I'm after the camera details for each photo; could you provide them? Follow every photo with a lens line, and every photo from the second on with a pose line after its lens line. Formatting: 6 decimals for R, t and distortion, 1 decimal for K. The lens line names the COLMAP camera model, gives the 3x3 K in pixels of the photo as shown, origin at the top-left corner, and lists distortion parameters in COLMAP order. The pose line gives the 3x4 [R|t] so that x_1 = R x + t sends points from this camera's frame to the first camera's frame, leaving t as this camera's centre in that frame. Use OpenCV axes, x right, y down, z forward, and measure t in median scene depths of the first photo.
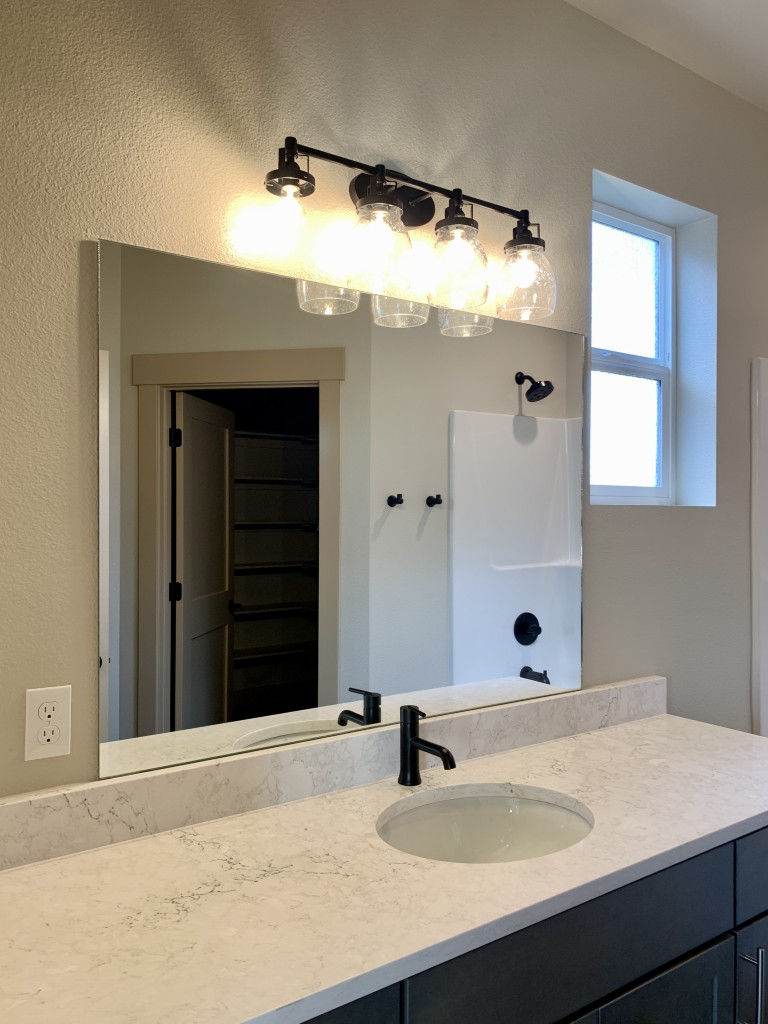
lens RADIAL K [[782.6, 0, 381.3], [0, 782.6, 513.2], [0, 0, 1]] dist [0.034480, -0.038493]
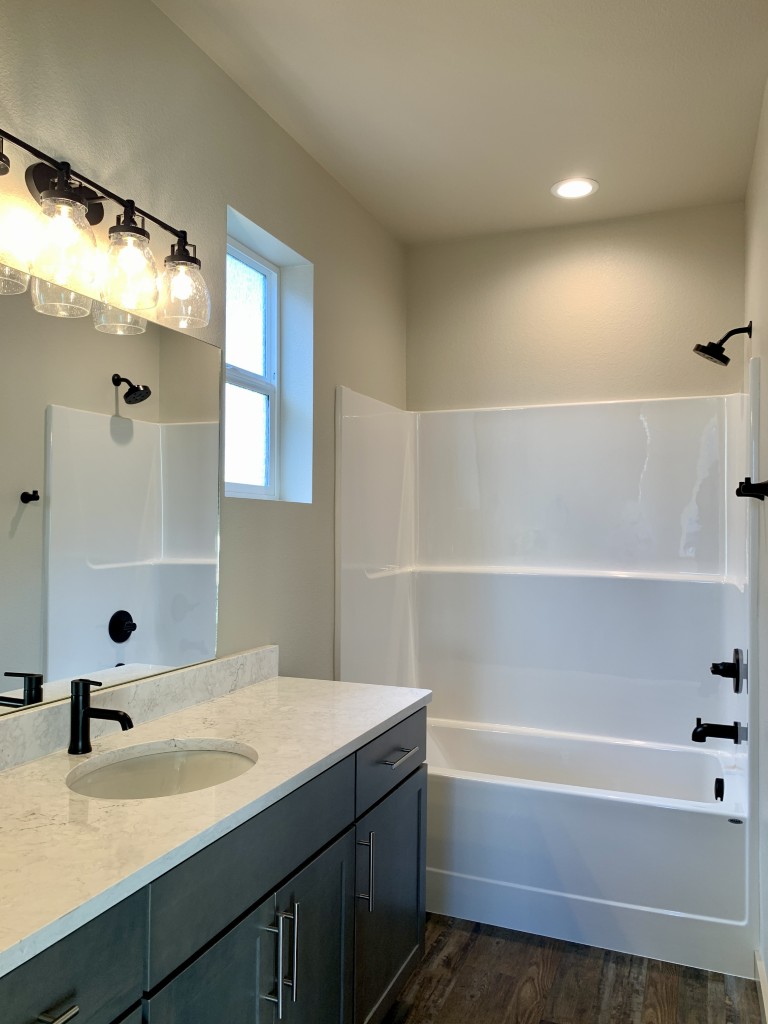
lens RADIAL K [[782.6, 0, 380.1], [0, 782.6, 510.3], [0, 0, 1]] dist [0.034480, -0.038493]
pose [[0.842922, 0.018811, 0.537706, -0.182248], [-0.008500, 0.999729, -0.021649, 0.036994], [-0.537968, 0.013678, 0.842854, -0.096626]]
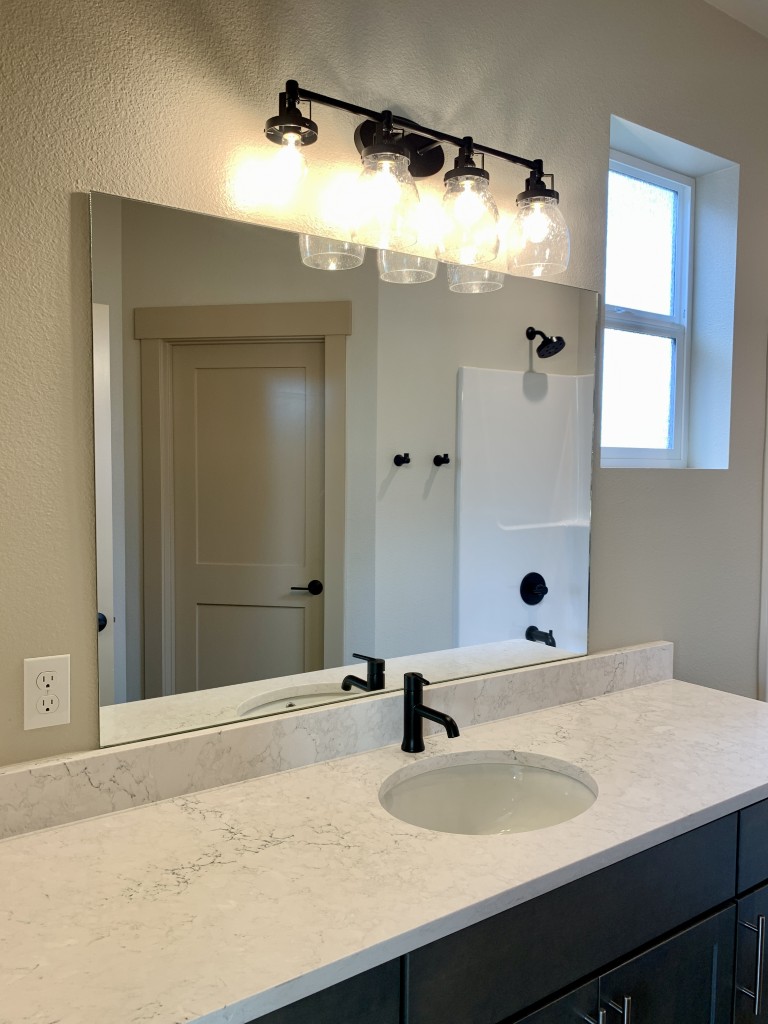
lens RADIAL K [[782.6, 0, 384.9], [0, 782.6, 513.7], [0, 0, 1]] dist [0.034480, -0.038493]
pose [[0.999969, 0.005586, -0.005492, 0.003884], [-0.005245, 0.998164, 0.060343, -0.014140], [0.005819, -0.060313, 0.998163, 0.021969]]
